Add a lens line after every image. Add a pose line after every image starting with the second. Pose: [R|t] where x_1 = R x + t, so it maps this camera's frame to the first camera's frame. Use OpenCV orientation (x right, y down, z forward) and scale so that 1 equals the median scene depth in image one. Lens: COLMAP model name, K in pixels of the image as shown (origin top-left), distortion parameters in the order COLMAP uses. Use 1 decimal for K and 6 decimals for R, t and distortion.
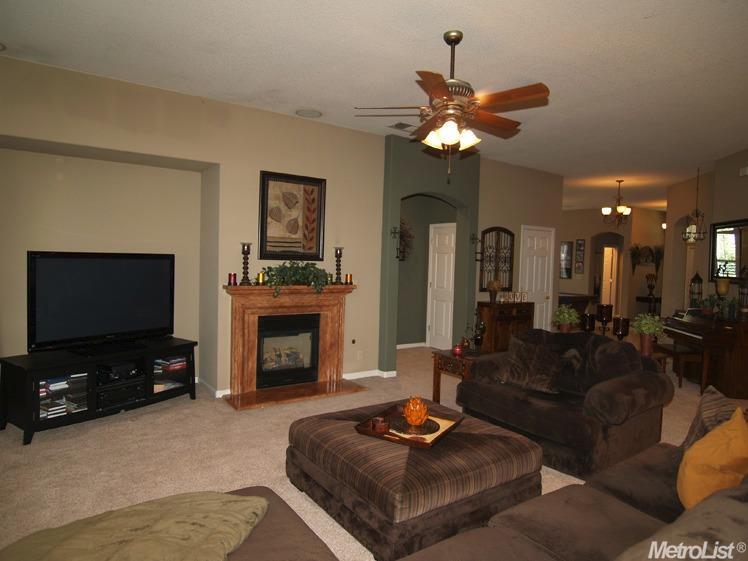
lens RADIAL K [[476.9, 0, 370.5], [0, 476.9, 274.1], [0, 0, 1]] dist [-0.031775, 0.008233]
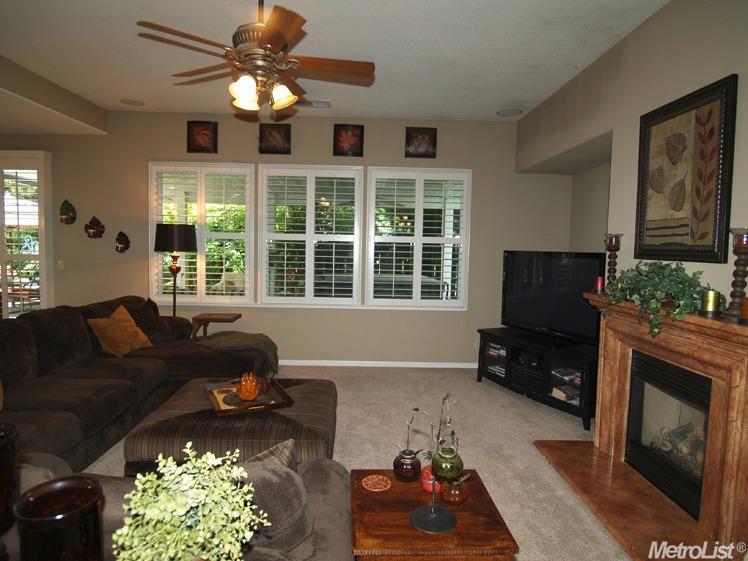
lens RADIAL K [[455.2, 0, 369.9], [0, 455.2, 278.1], [0, 0, 1]] dist [-0.038351, -0.002660]
pose [[-0.552471, 0.016328, -0.833372, 0.453434], [-0.071716, 0.995170, 0.067041, -0.019072], [0.830441, 0.096804, -0.548631, 1.027344]]
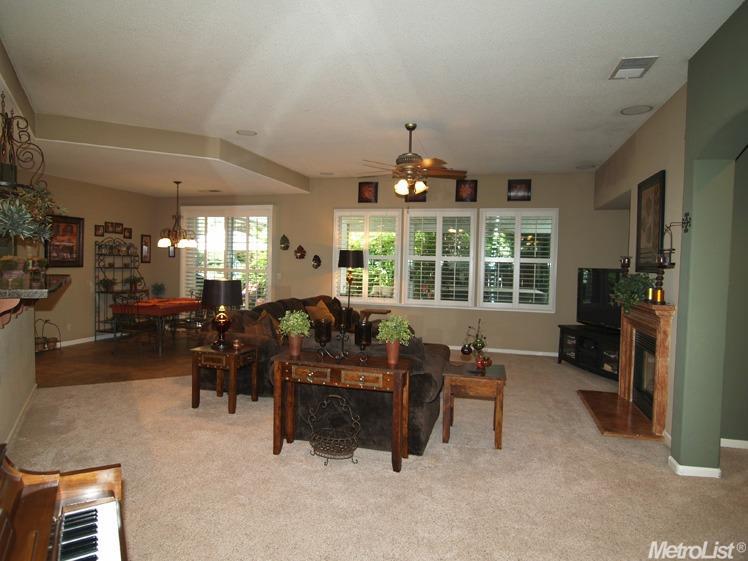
lens RADIAL K [[476.9, 0, 358.0], [0, 476.9, 276.5], [0, 0, 1]] dist [-0.031775, 0.008233]
pose [[-0.784071, -0.029944, -0.619948, 0.841464], [-0.071749, 0.996512, 0.042612, -0.021034], [0.616510, 0.077891, -0.783485, 1.406757]]
